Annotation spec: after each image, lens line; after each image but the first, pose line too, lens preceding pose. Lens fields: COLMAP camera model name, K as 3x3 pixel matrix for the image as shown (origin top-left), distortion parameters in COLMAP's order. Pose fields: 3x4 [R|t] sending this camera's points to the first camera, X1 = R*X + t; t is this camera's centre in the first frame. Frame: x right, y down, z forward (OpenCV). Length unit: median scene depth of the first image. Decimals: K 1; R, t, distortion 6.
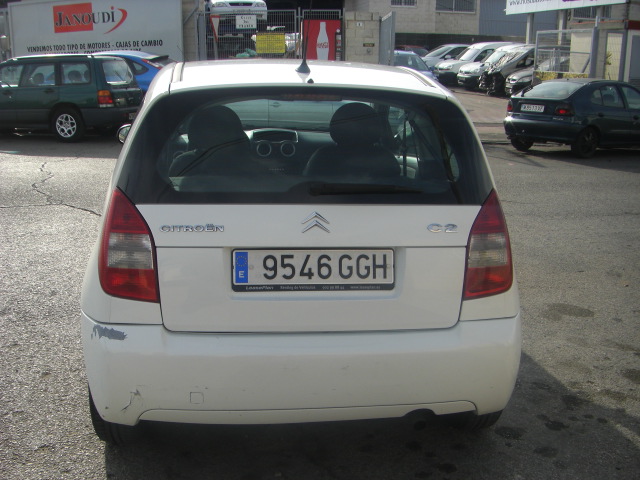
lens RADIAL K [[722.3, 0, 299.5], [0, 722.3, 305.7], [0, 0, 1]] dist [-0.164163, 0.047941]
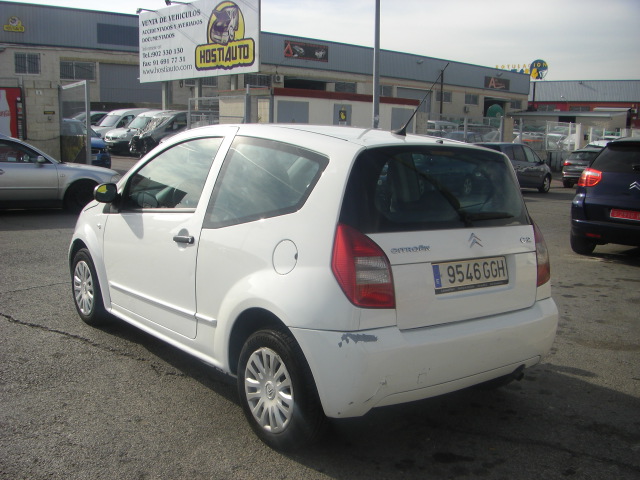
lens RADIAL K [[722.3, 0, 299.5], [0, 722.3, 305.7], [0, 0, 1]] dist [-0.164163, 0.047941]
pose [[0.850815, -0.108336, 0.514176, -0.958123], [0.153380, 0.987104, -0.045820, 0.022853], [-0.502581, 0.117849, 0.856460, -0.021968]]
